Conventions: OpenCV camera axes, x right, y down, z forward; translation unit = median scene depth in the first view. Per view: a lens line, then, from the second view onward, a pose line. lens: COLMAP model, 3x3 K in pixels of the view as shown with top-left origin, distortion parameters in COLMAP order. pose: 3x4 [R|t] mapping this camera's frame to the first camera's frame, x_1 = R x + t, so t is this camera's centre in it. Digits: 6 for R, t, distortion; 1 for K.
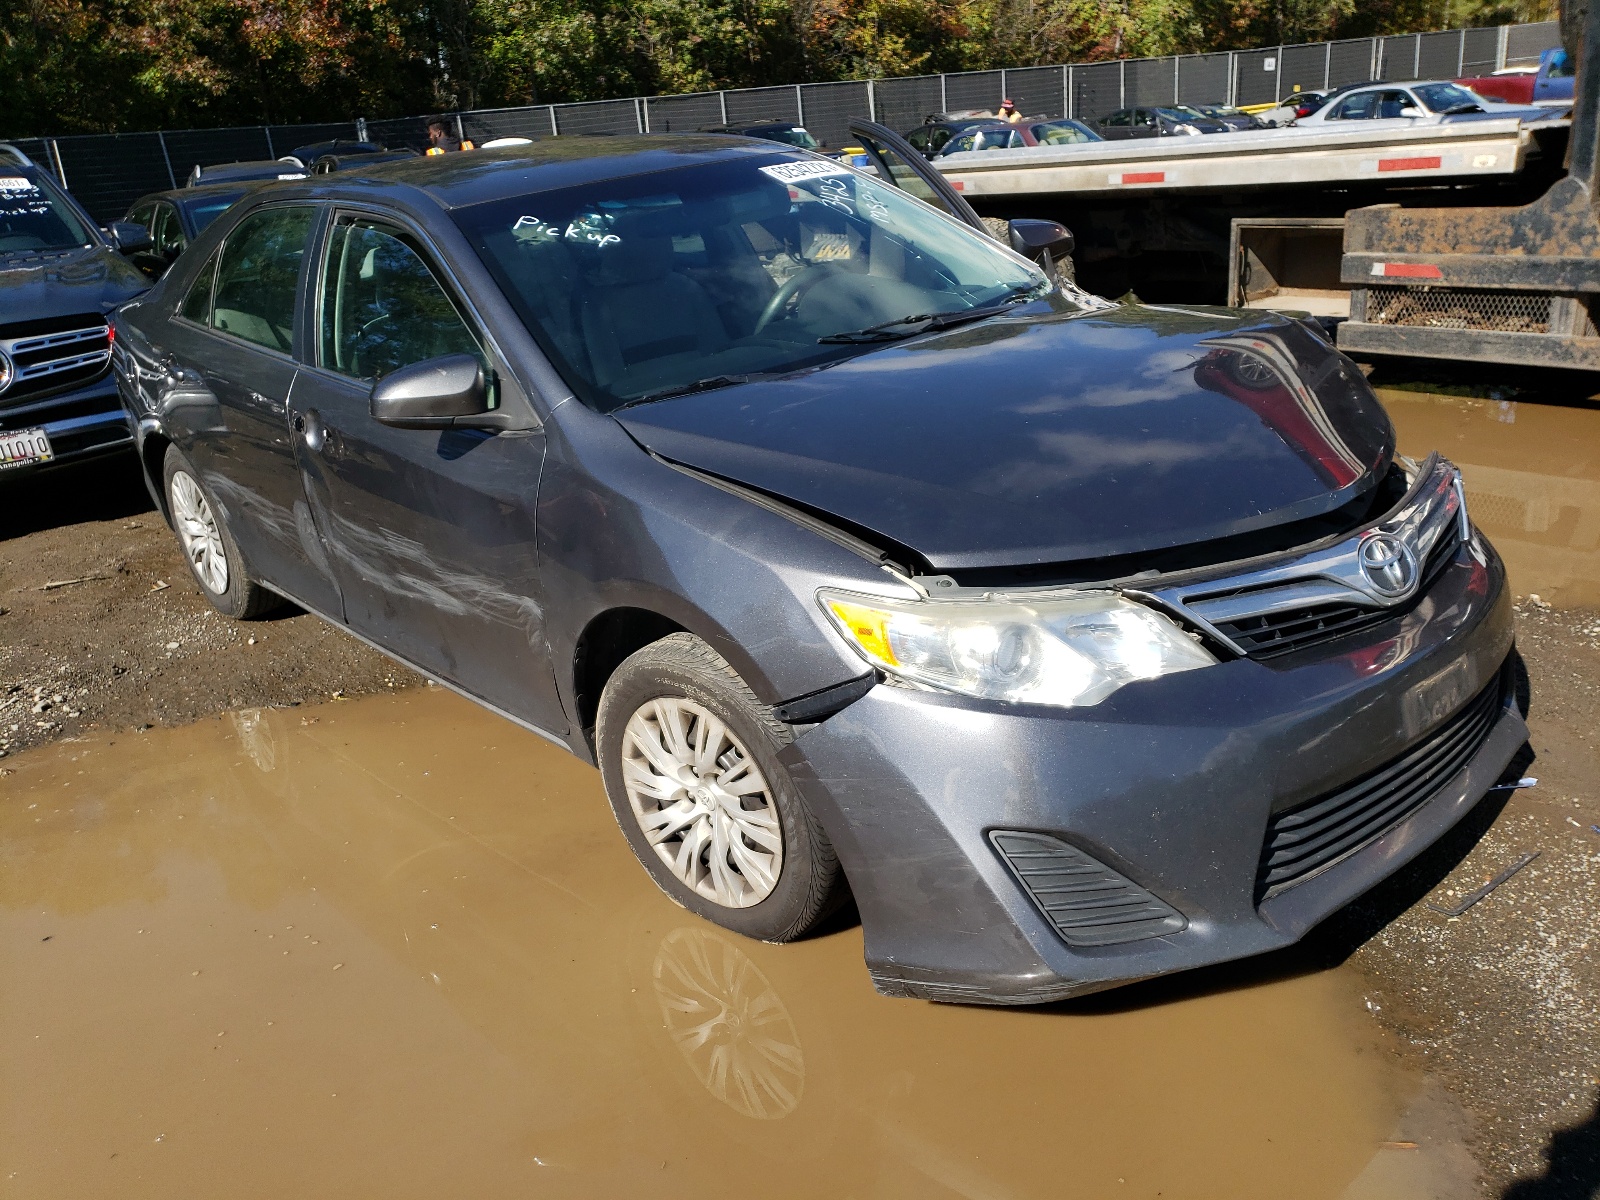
lens RADIAL K [[1224.0, 0, 800.0], [0, 1224.0, 600.0], [0, 0, 1]] dist [0.007170, 0.007862]
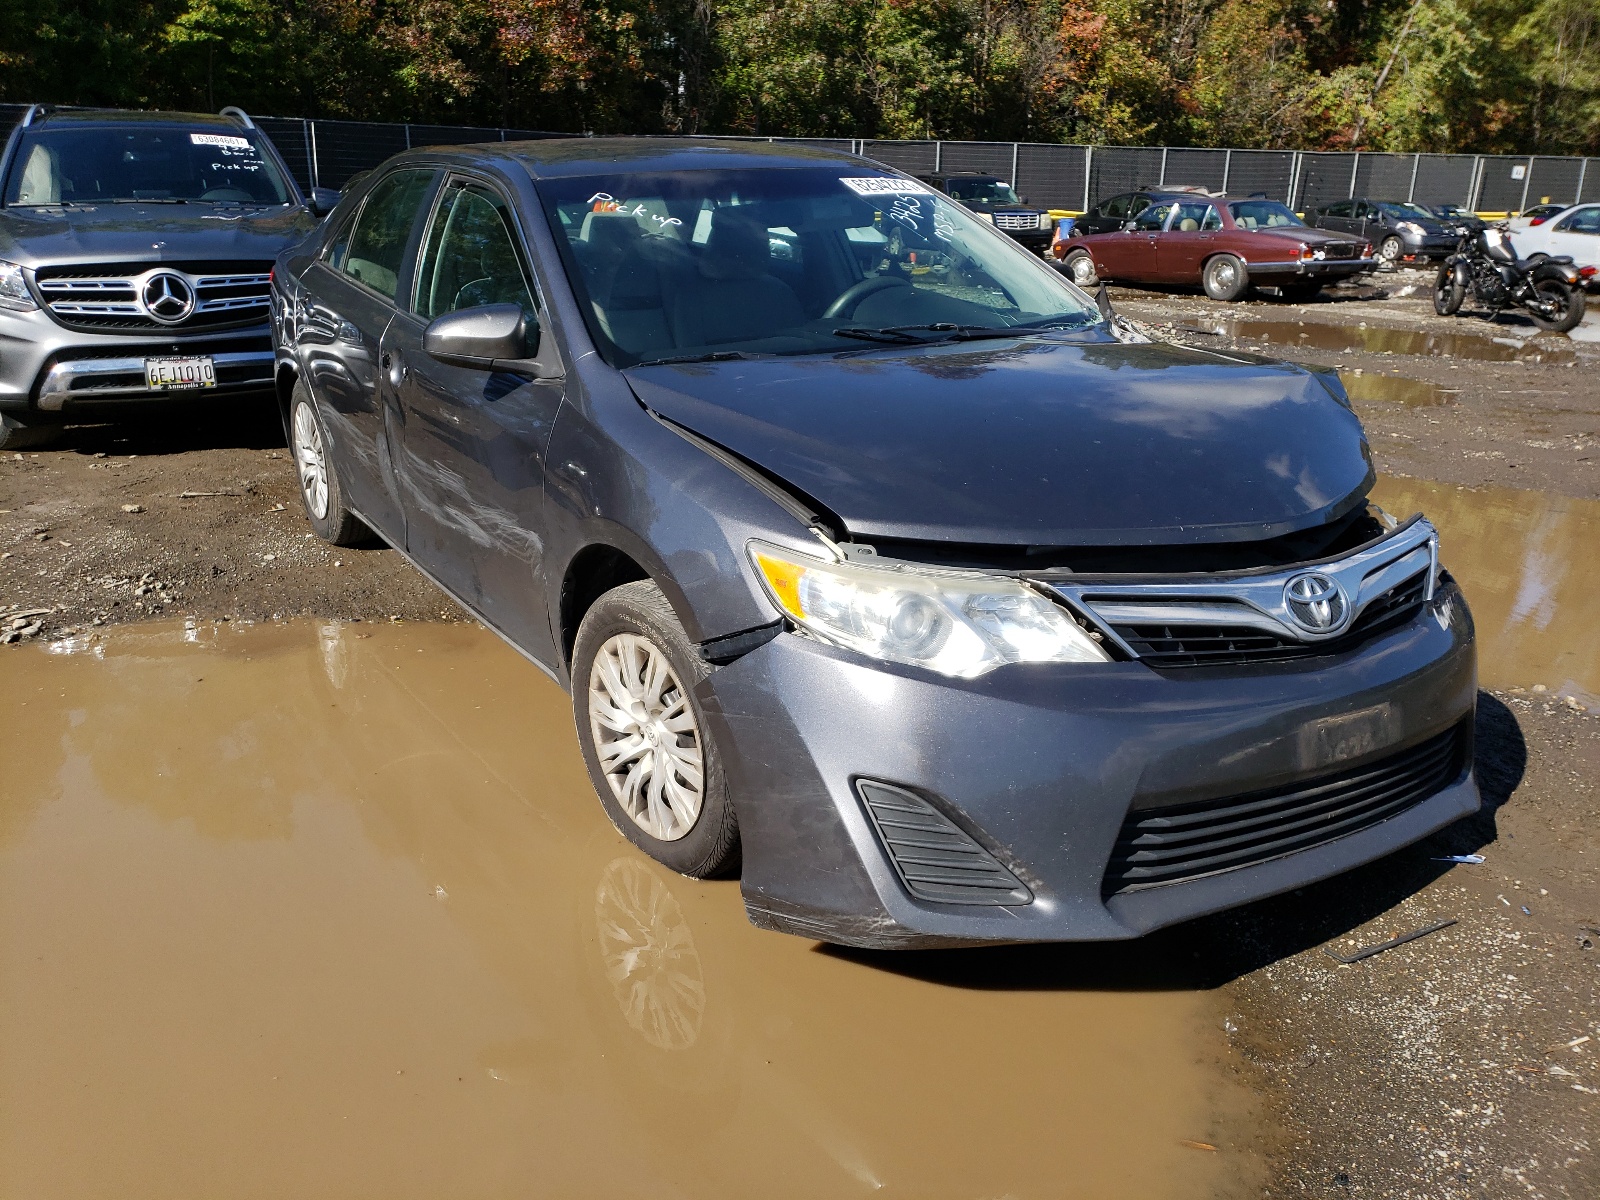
lens RADIAL K [[1217.4, 0, 800.0], [0, 1217.4, 600.0], [0, 0, 1]] dist [0.012991, -0.002343]
pose [[0.982190, 0.146485, -0.117666, 0.156298], [-0.150020, 0.988444, -0.021725, 0.048854], [0.113124, 0.038990, 0.992816, -0.047755]]
